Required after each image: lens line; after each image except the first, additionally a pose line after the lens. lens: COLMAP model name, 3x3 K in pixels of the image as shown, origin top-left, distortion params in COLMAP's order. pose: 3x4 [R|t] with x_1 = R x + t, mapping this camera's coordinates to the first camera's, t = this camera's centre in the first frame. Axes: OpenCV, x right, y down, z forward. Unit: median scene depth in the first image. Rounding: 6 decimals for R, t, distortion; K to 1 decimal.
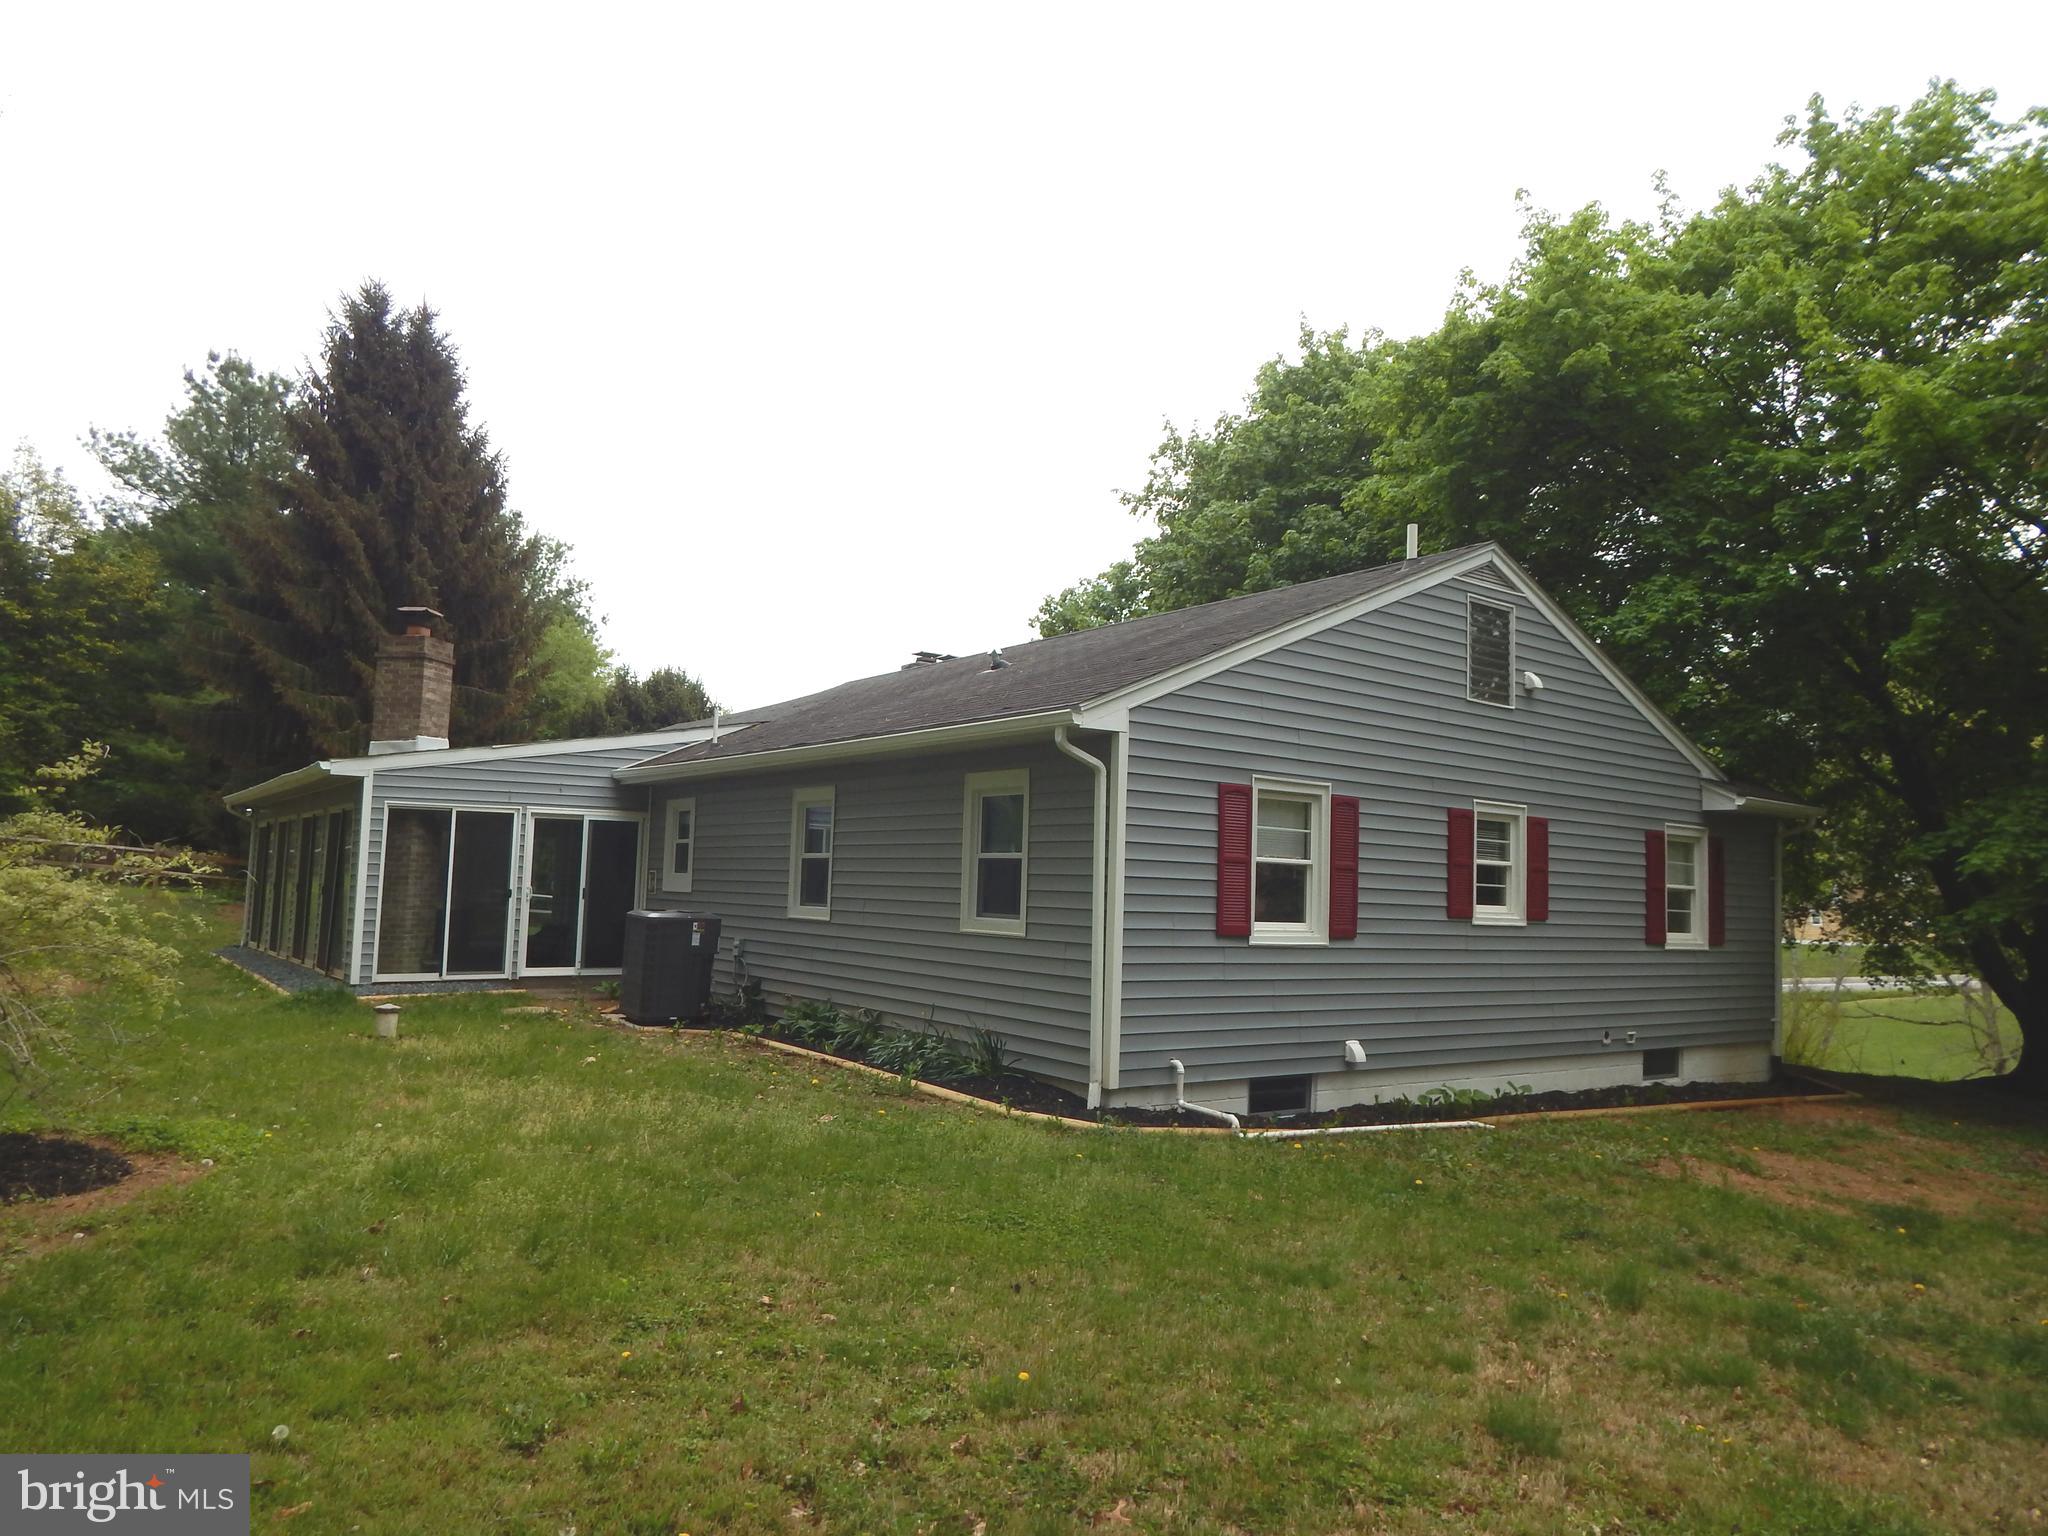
lens RADIAL K [[1355.2, 0, 1026.1], [0, 1355.2, 773.2], [0, 0, 1]] dist [0.004845, -0.007697]
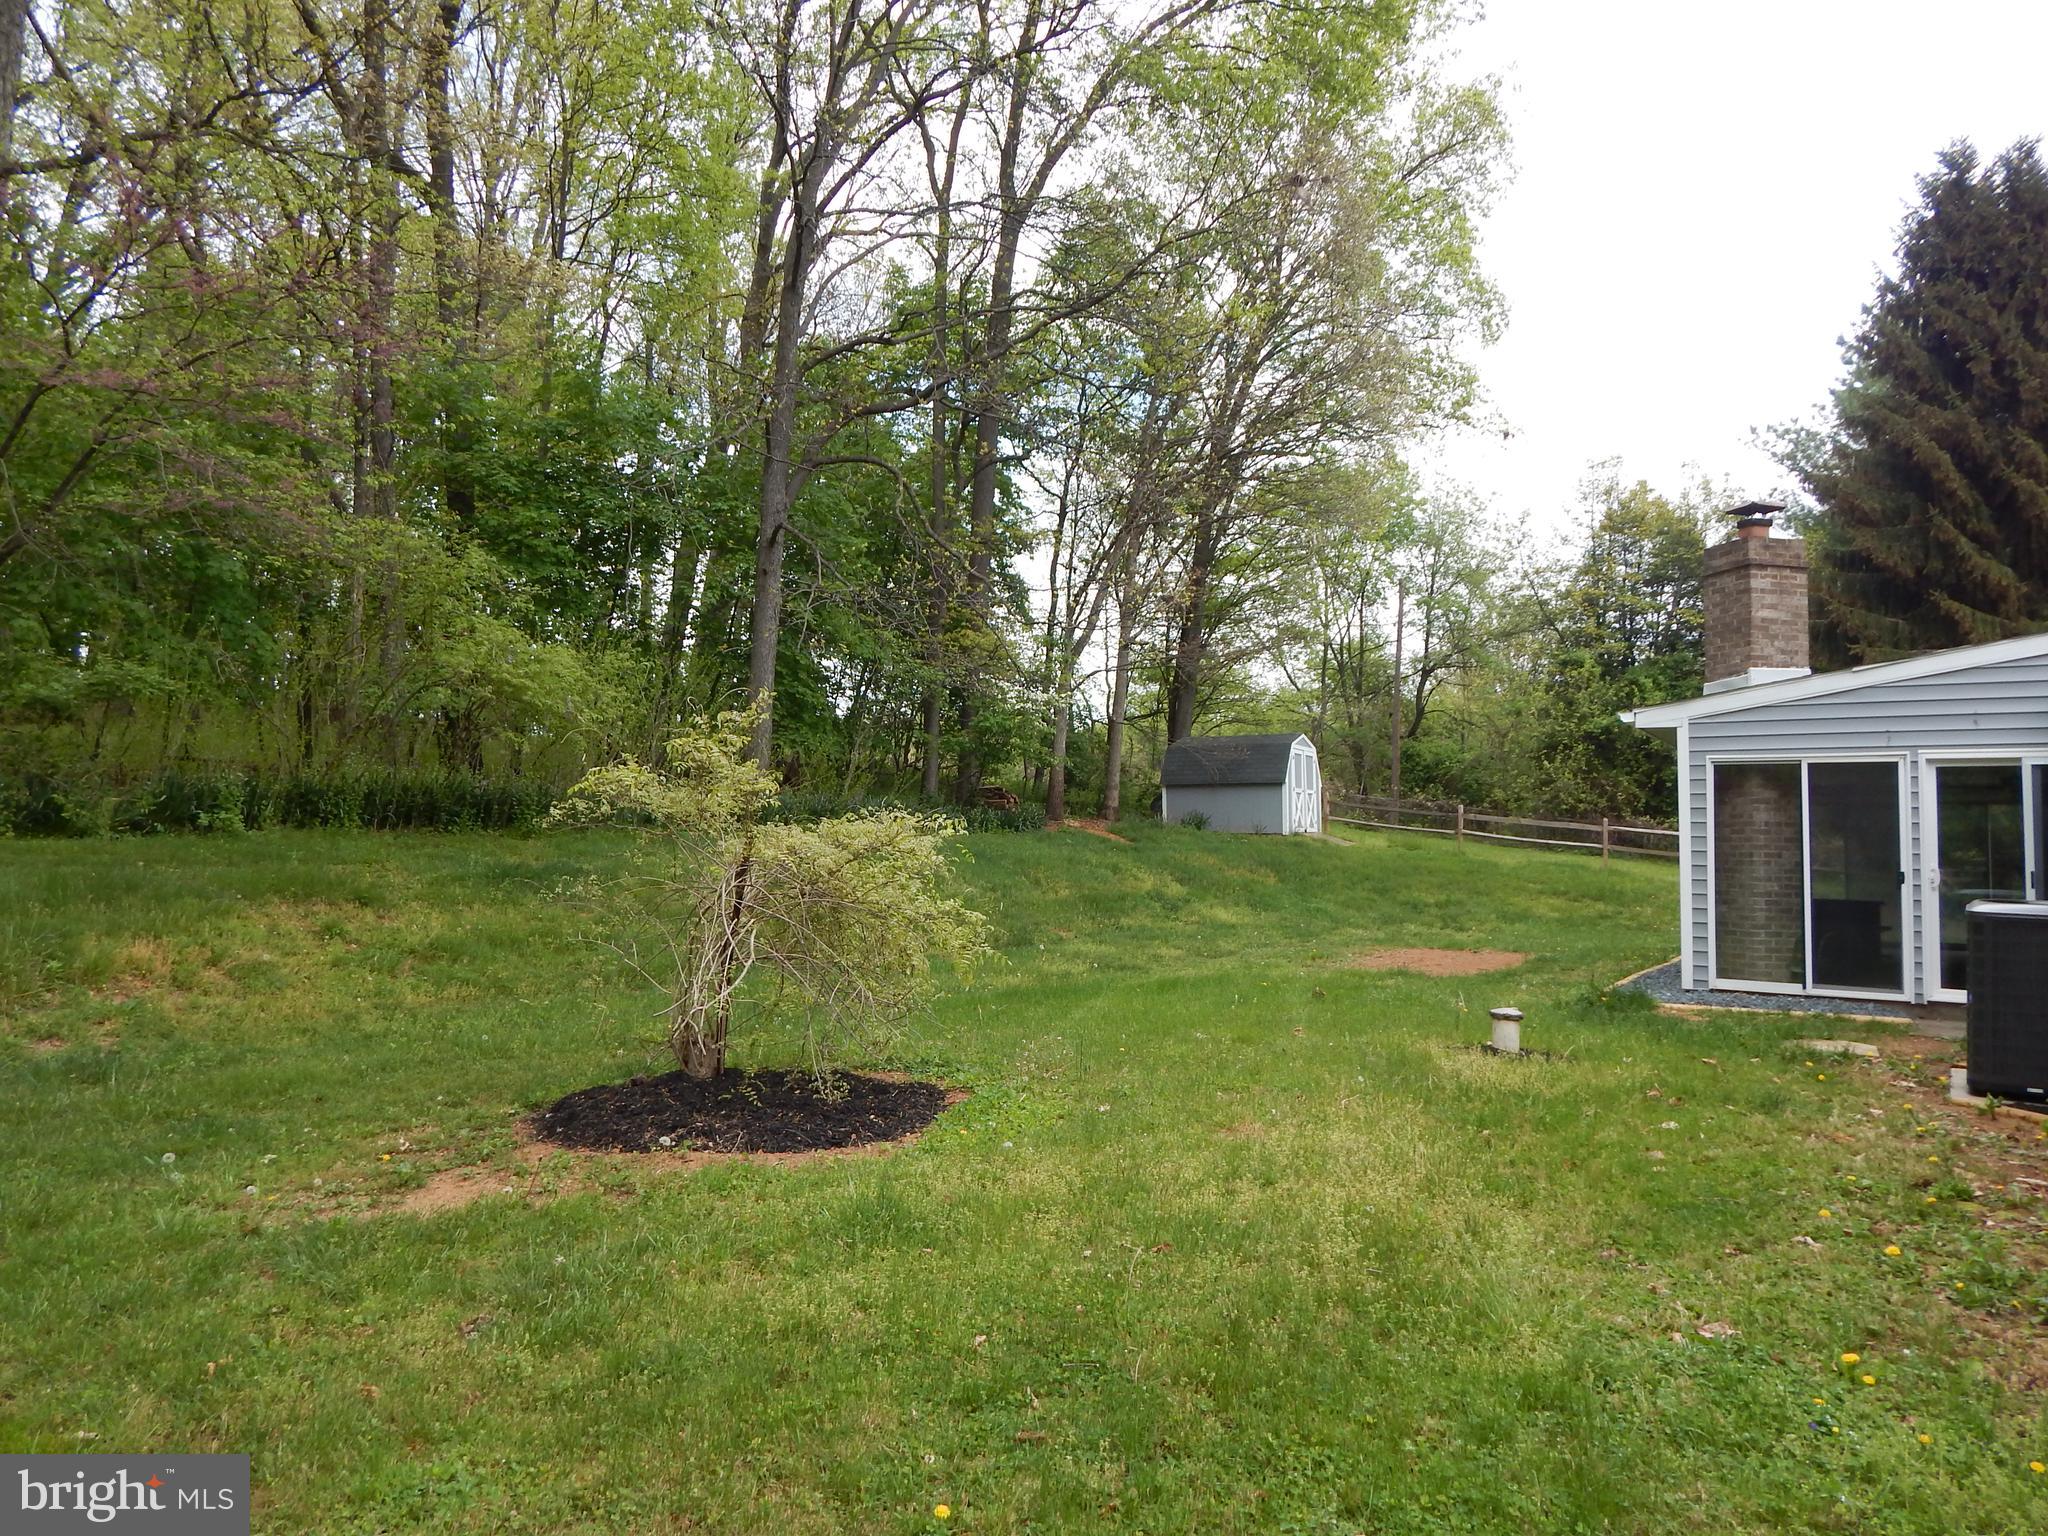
lens RADIAL K [[1355.2, 0, 1031.0], [0, 1355.2, 746.3], [0, 0, 1]] dist [0.004845, -0.007697]
pose [[0.344295, -0.082423, -0.935237, 0.117958], [0.060095, 0.996031, -0.065658, 0.041002], [0.936936, -0.033597, 0.347882, 0.348101]]
